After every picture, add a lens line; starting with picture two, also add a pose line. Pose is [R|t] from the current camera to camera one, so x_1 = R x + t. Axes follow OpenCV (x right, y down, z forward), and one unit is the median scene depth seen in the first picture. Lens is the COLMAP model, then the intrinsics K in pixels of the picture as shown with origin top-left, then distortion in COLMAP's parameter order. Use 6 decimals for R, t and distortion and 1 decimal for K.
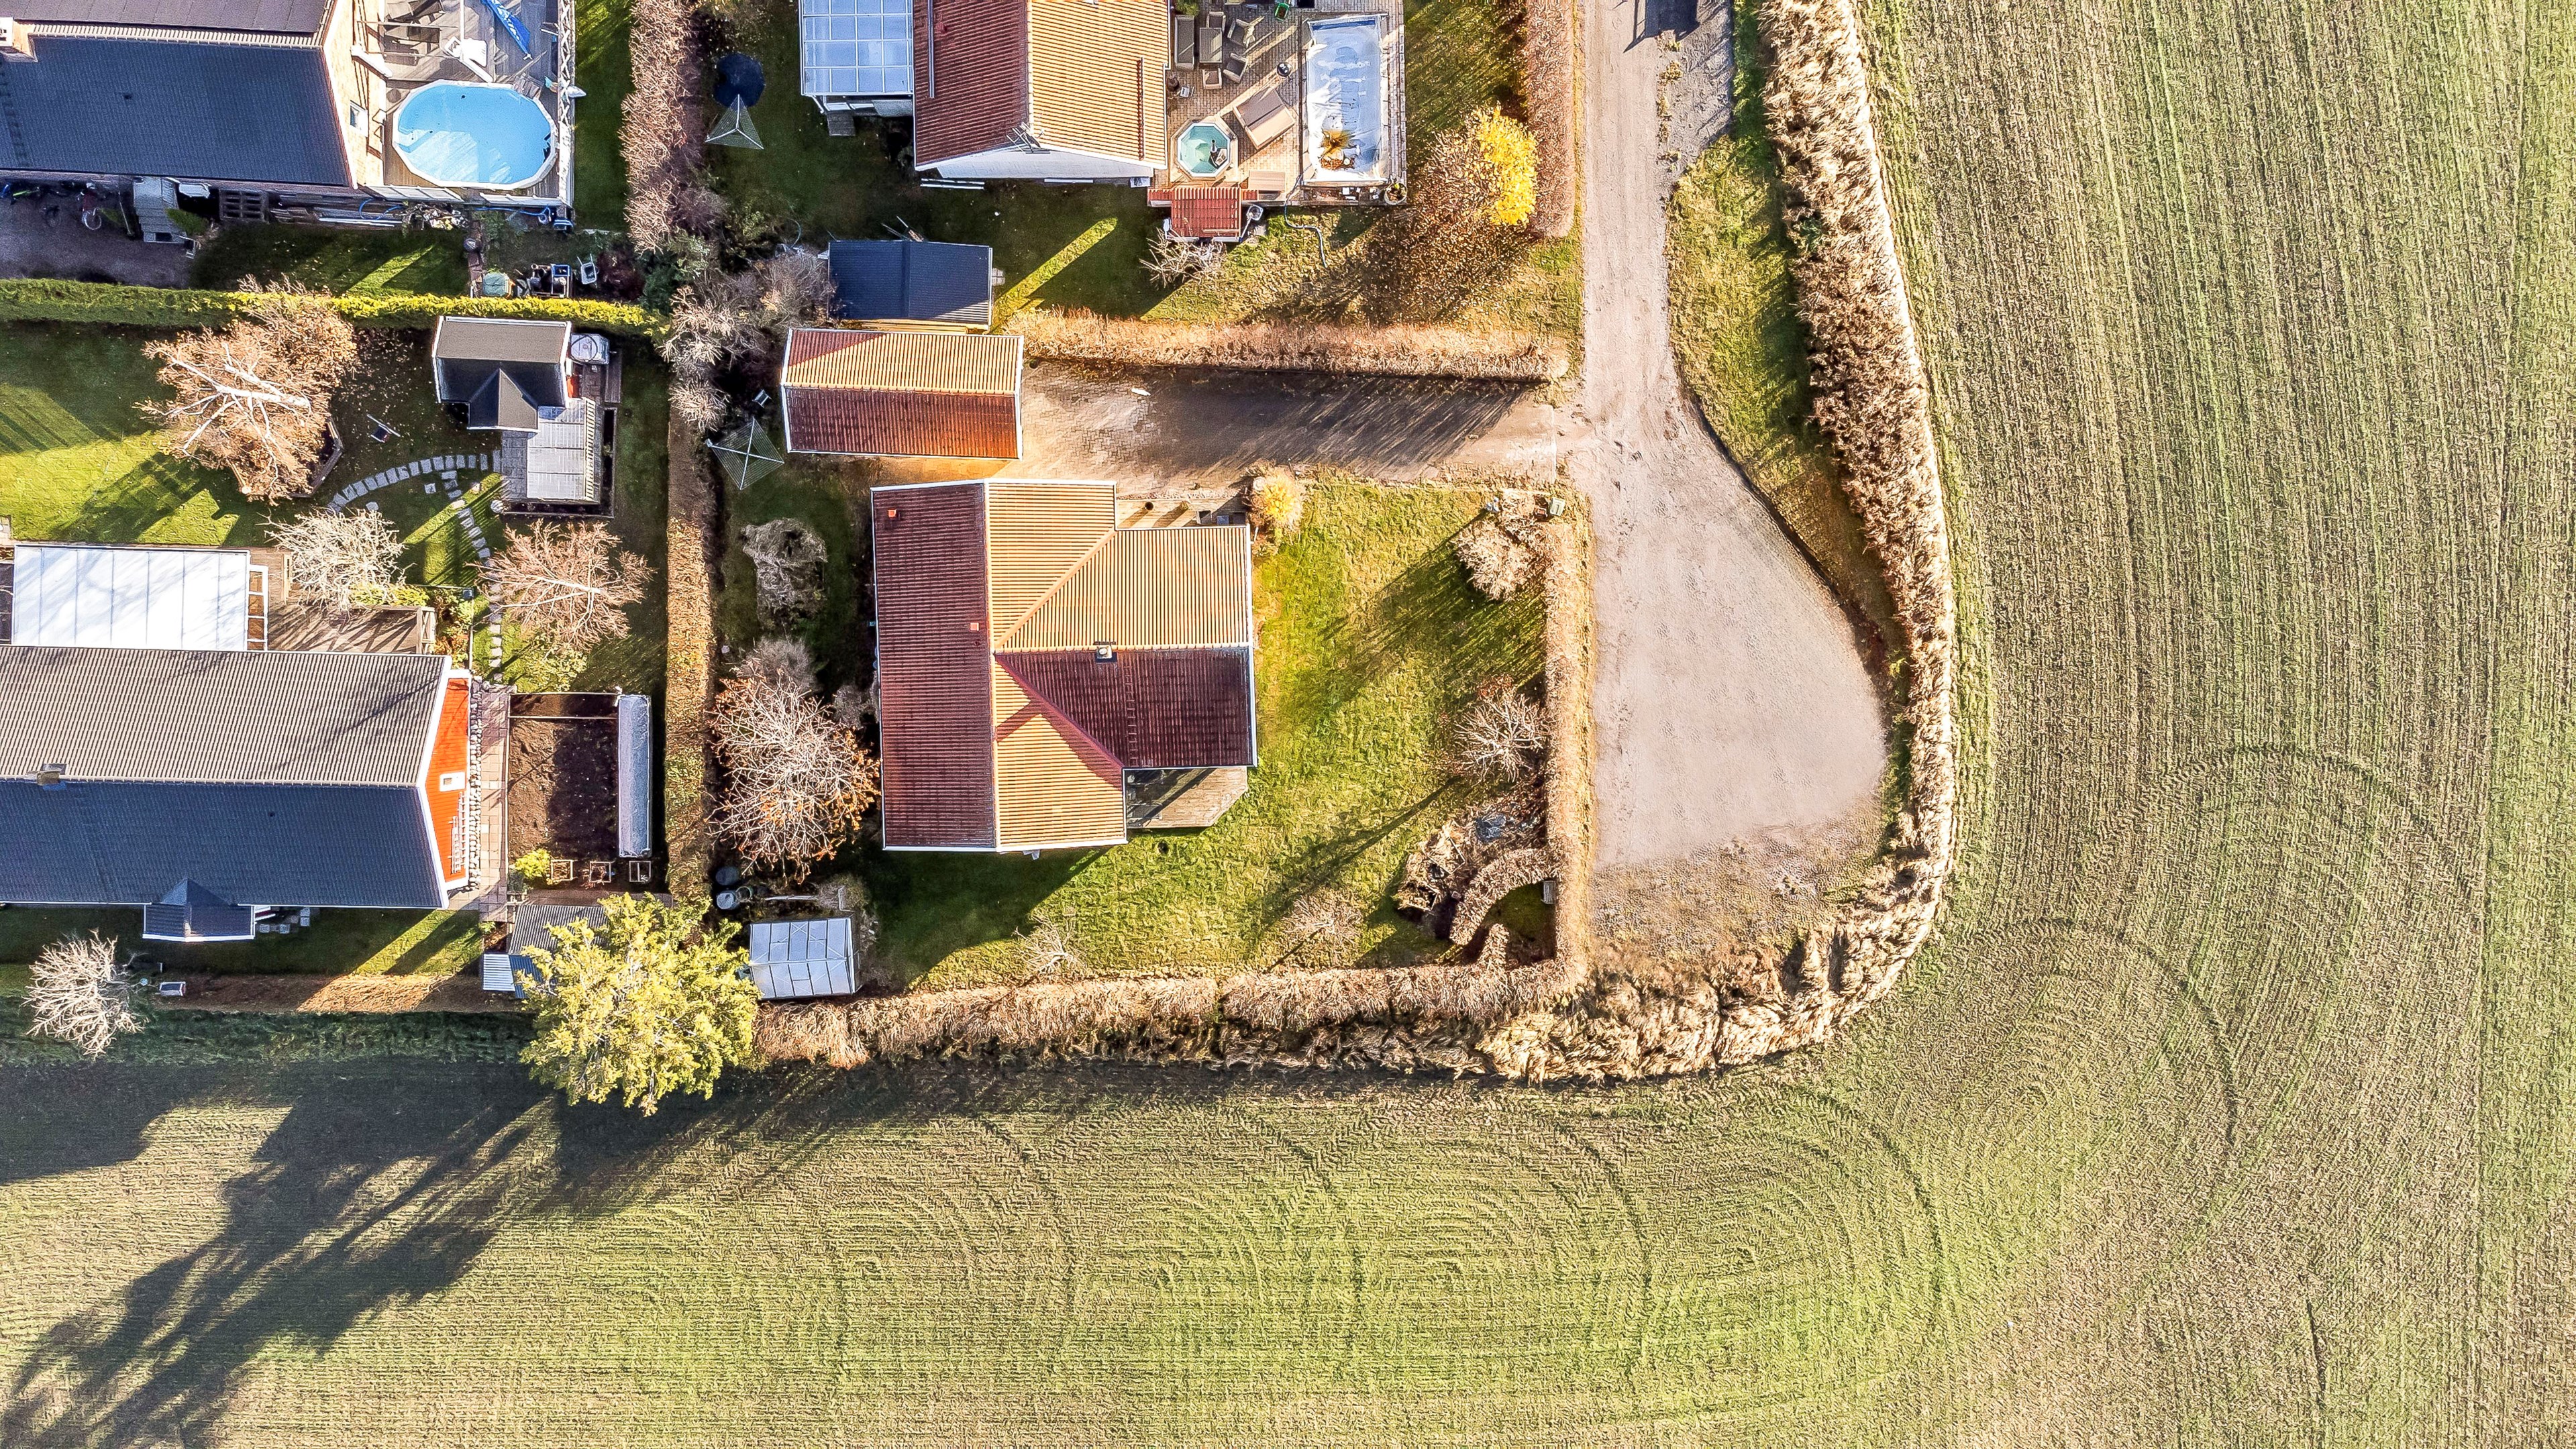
lens RADIAL K [[1902.5, 0, 1288.0], [0, 1902.5, 724.5], [0, 0, 1]] dist [0.060744, -0.003411]
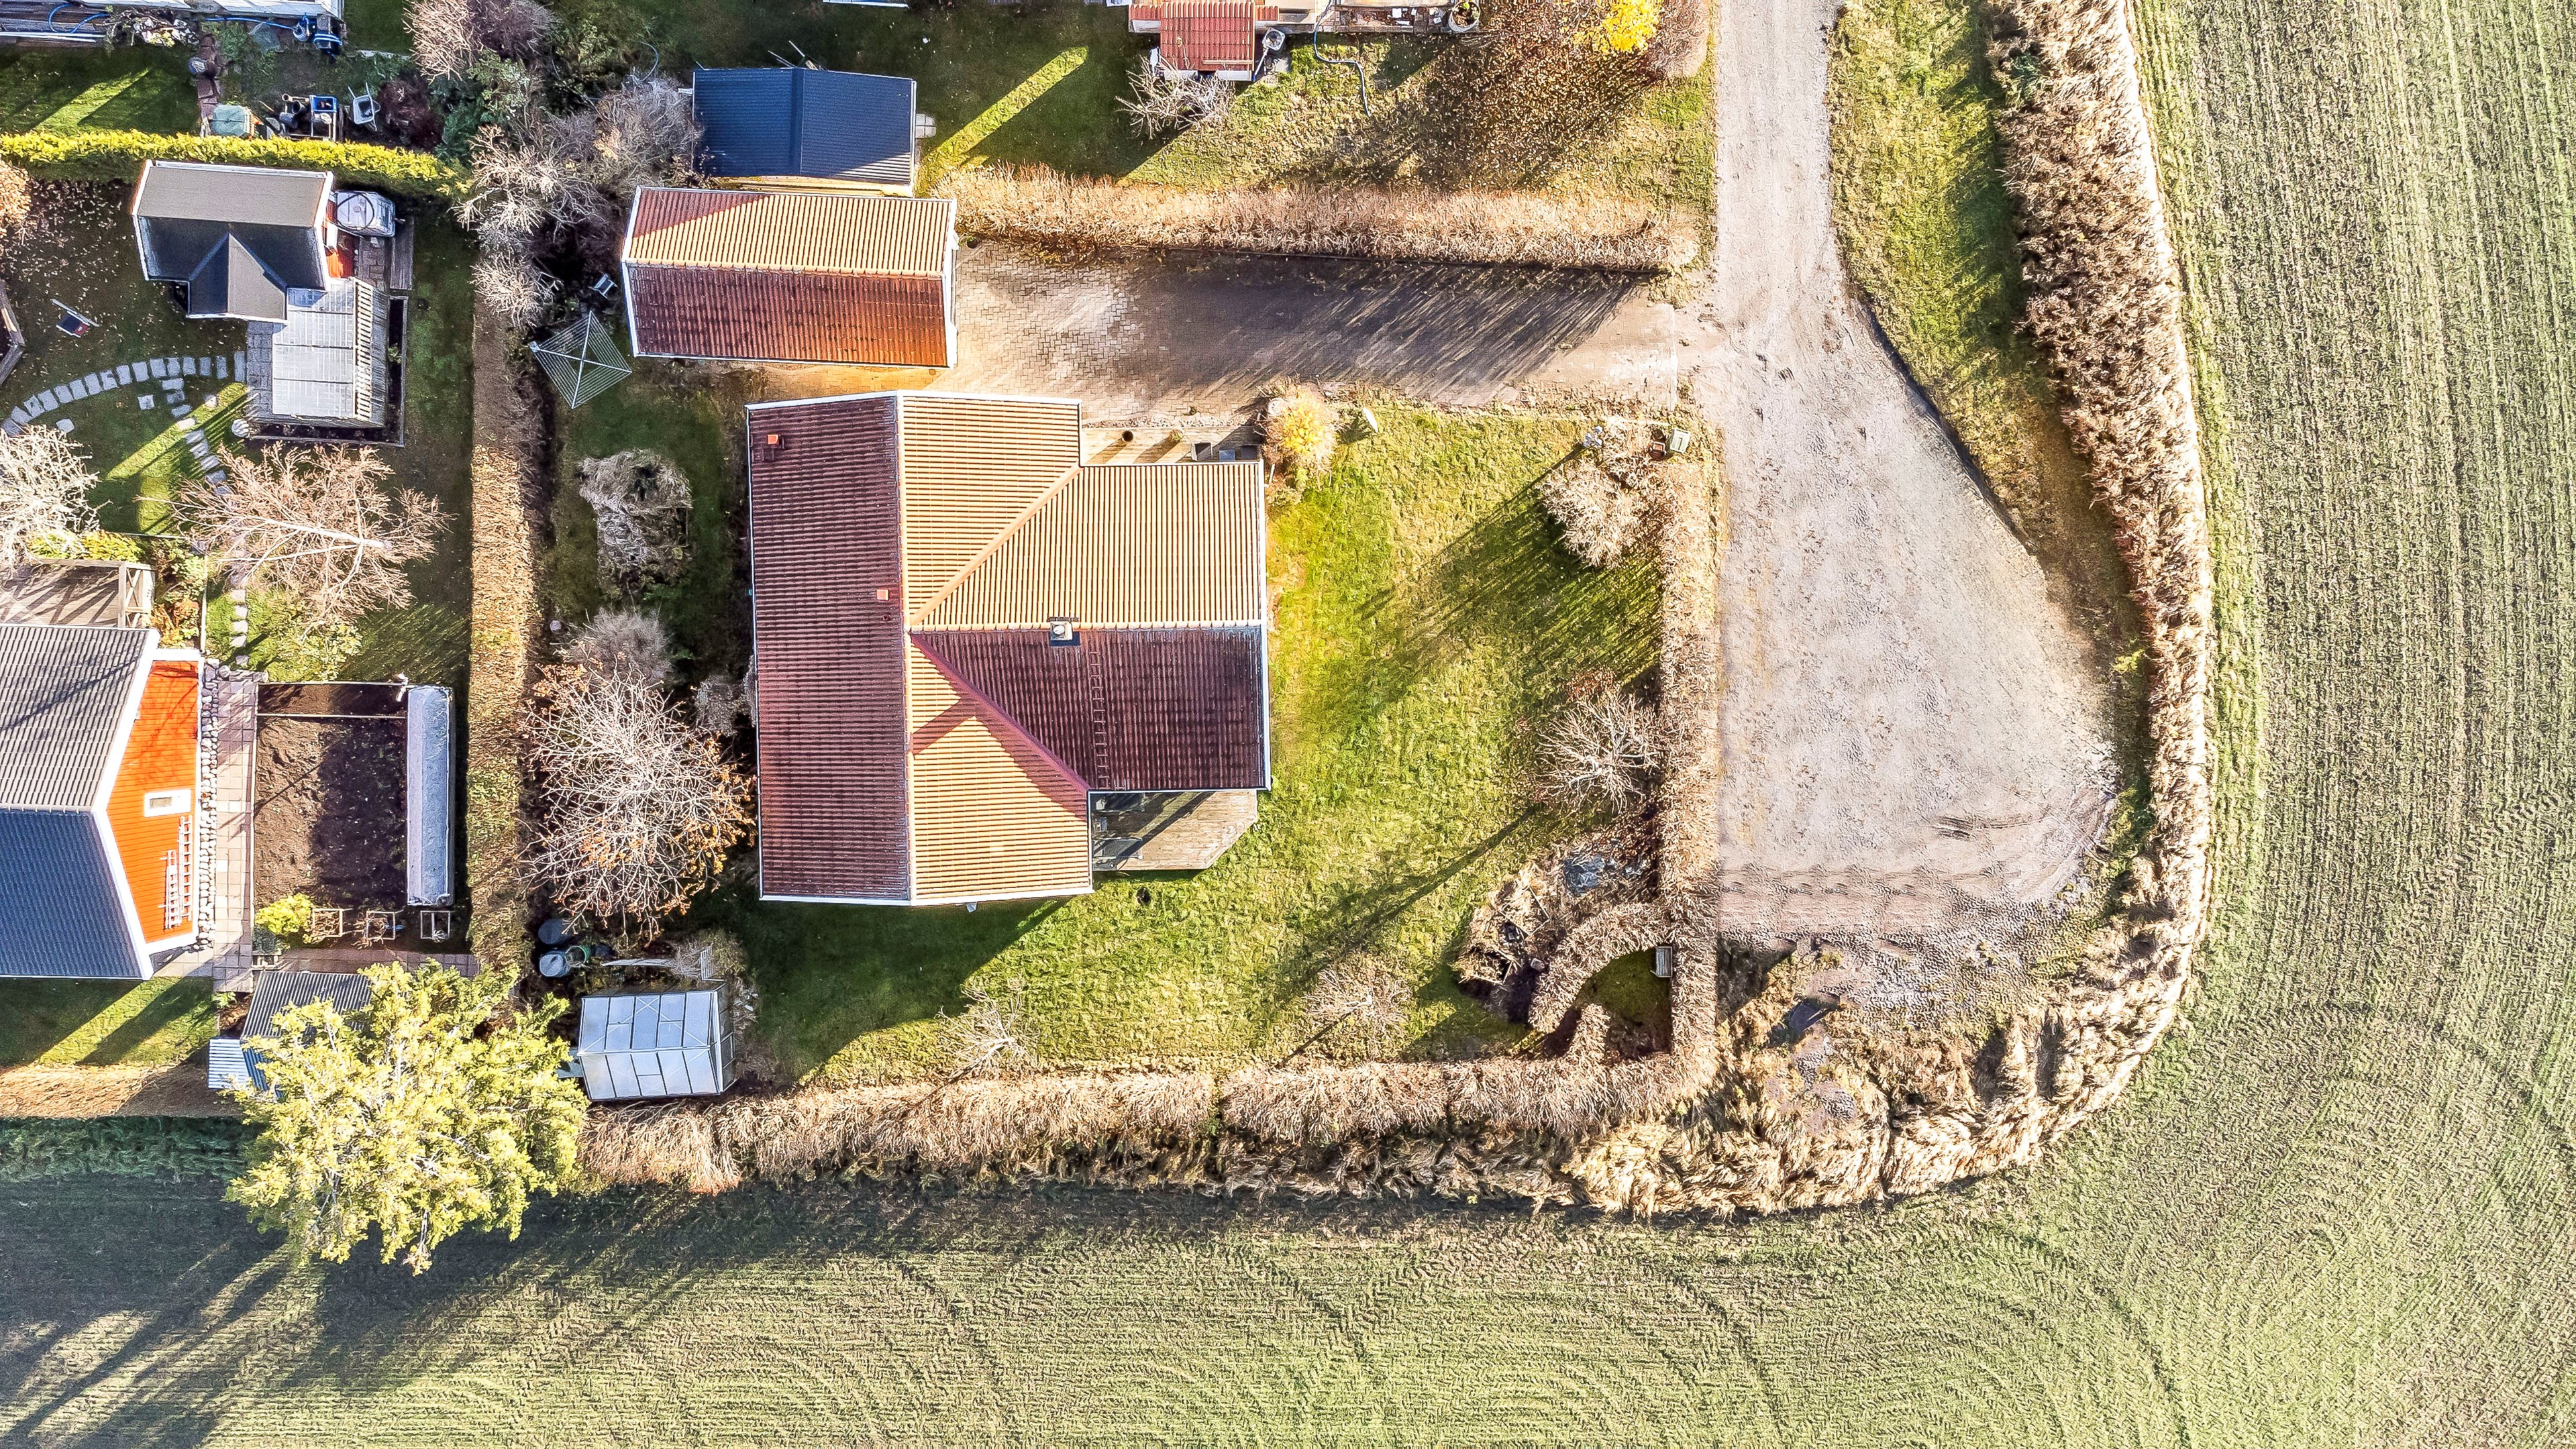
lens RADIAL K [[1902.5, 0, 1288.0], [0, 1902.5, 724.5], [0, 0, 1]] dist [0.060744, -0.003411]
pose [[0.999958, 0.007779, -0.004863, -0.006097], [-0.007782, 0.999970, -0.000621, -0.002696], [0.004858, 0.000659, 0.999988, 0.256716]]
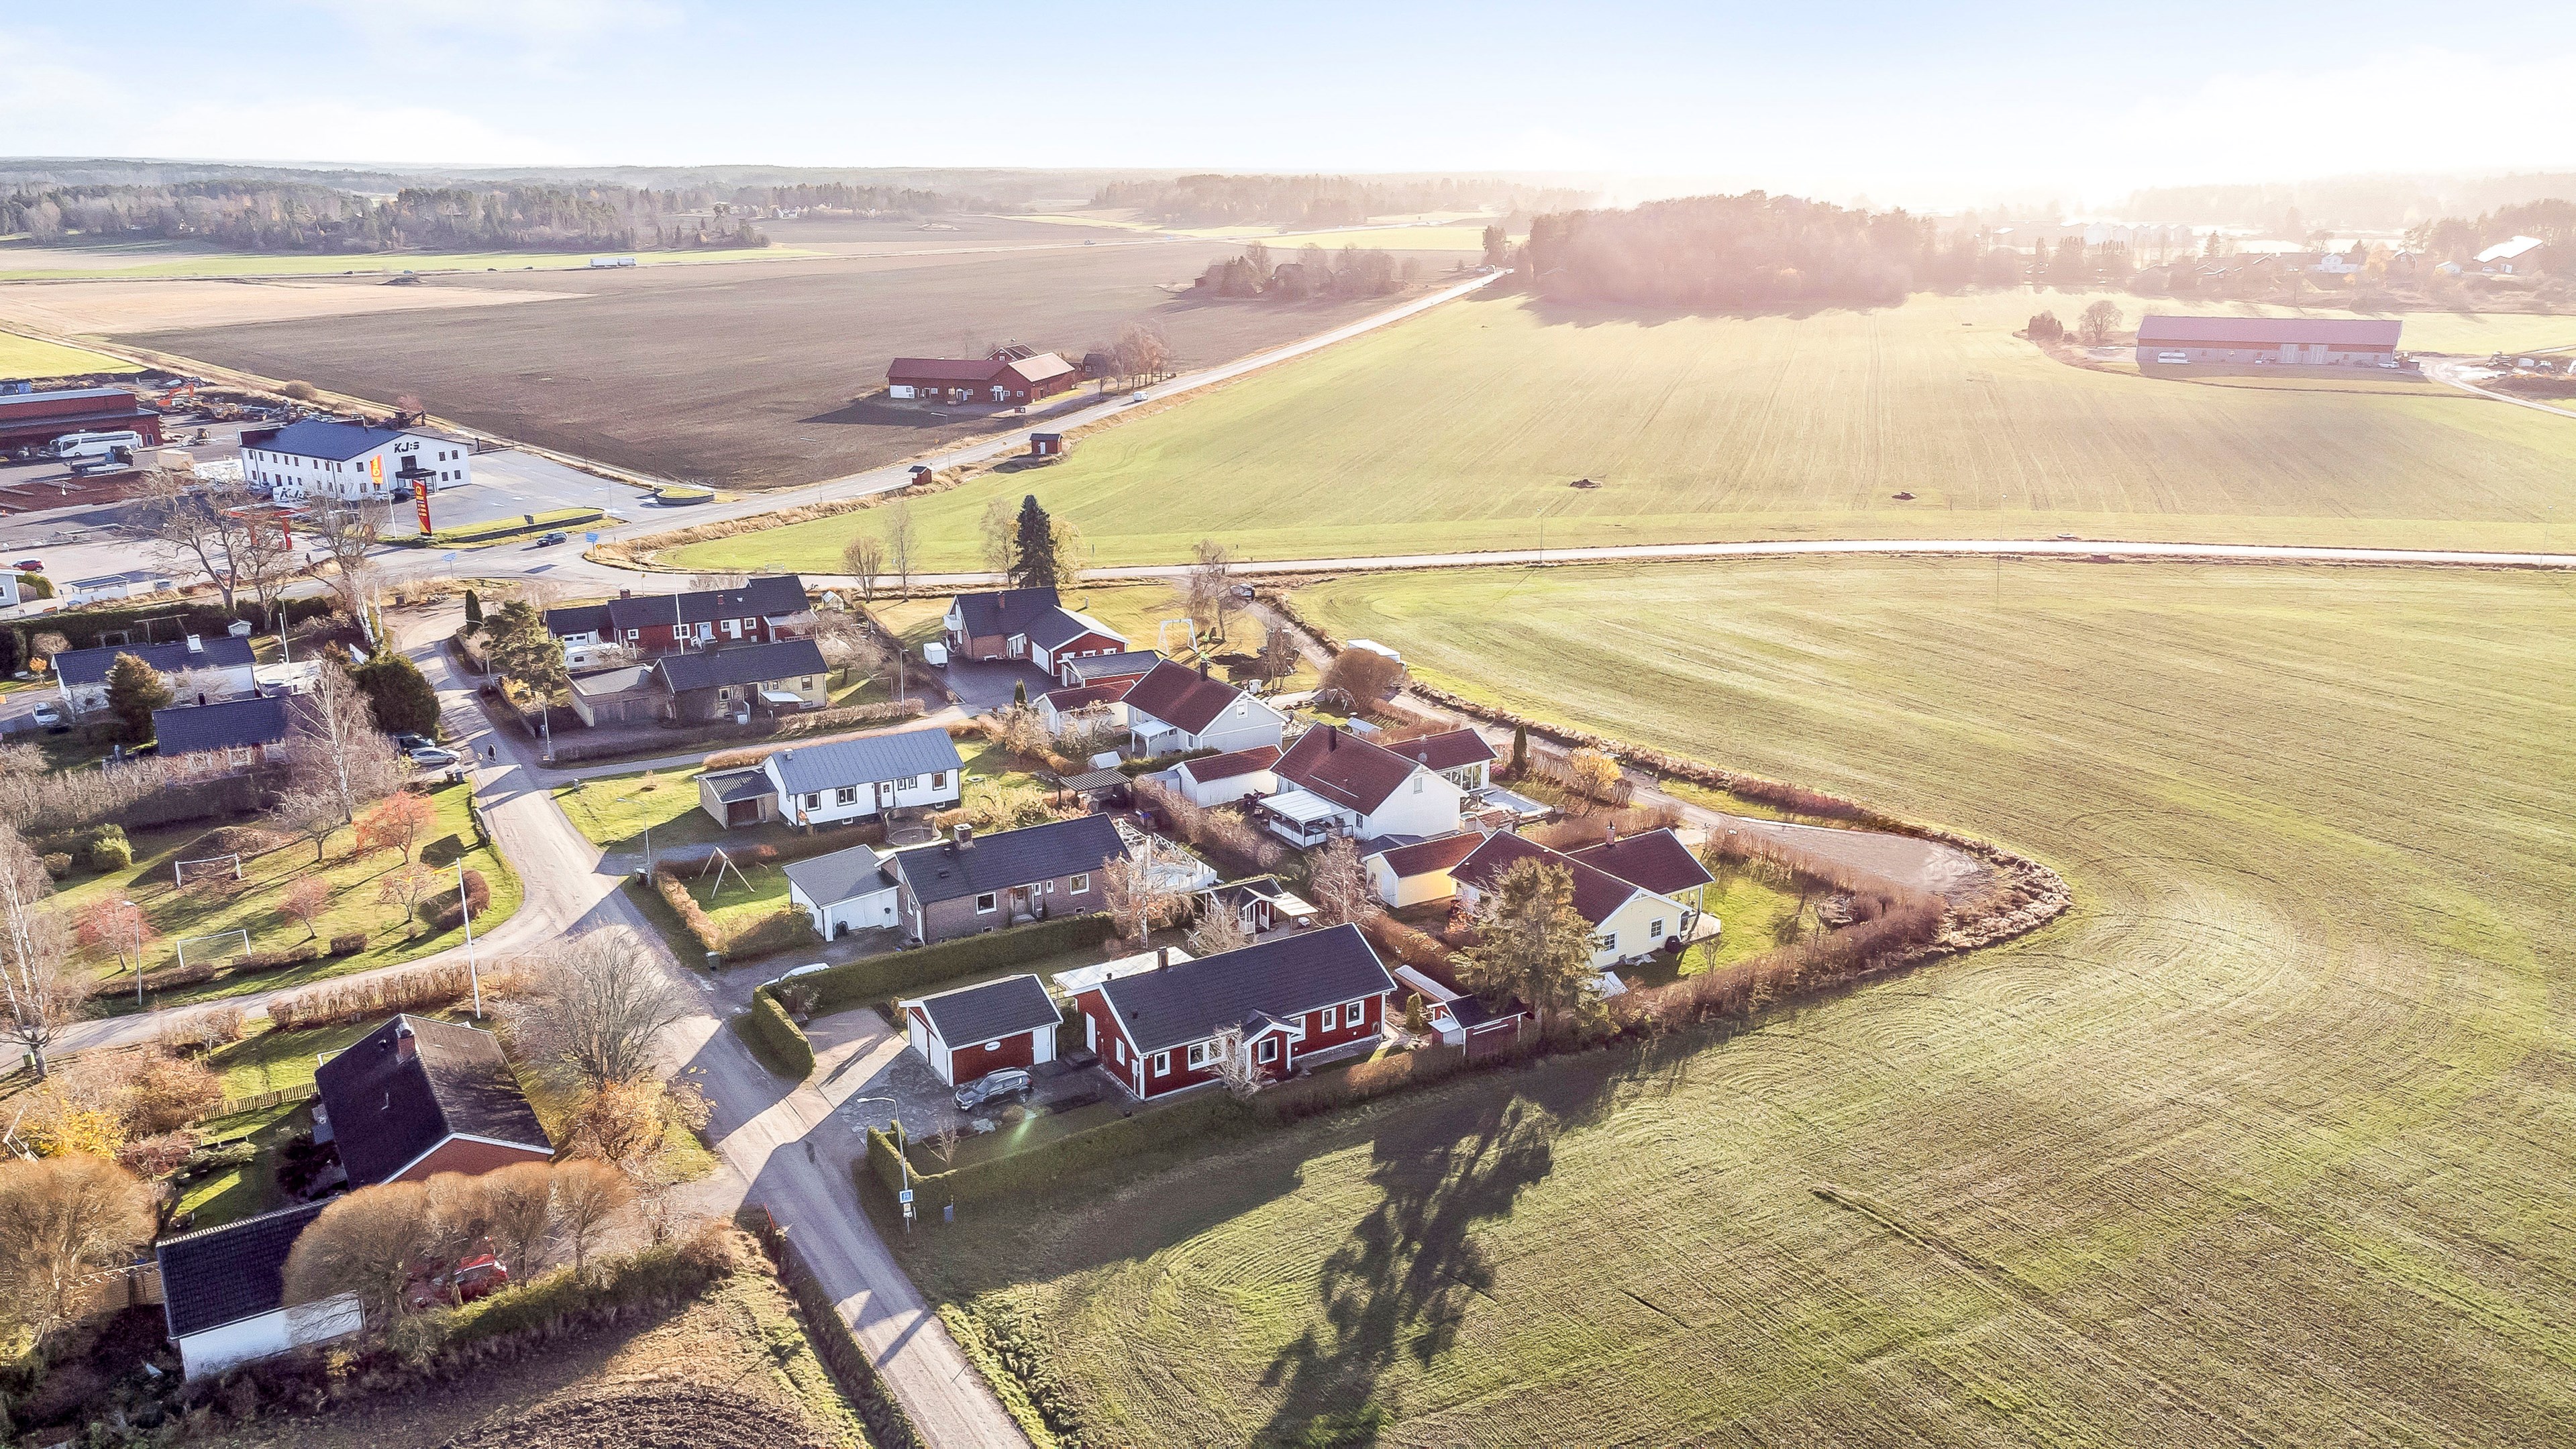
lens RADIAL K [[1902.5, 0, 1288.0], [0, 1902.5, 724.5], [0, 0, 1]] dist [0.060744, -0.003411]
pose [[0.843361, -0.170538, 0.509568, -1.193605], [0.536467, 0.212934, -0.816617, 1.187953], [0.030760, 0.962069, 0.271068, 0.360129]]
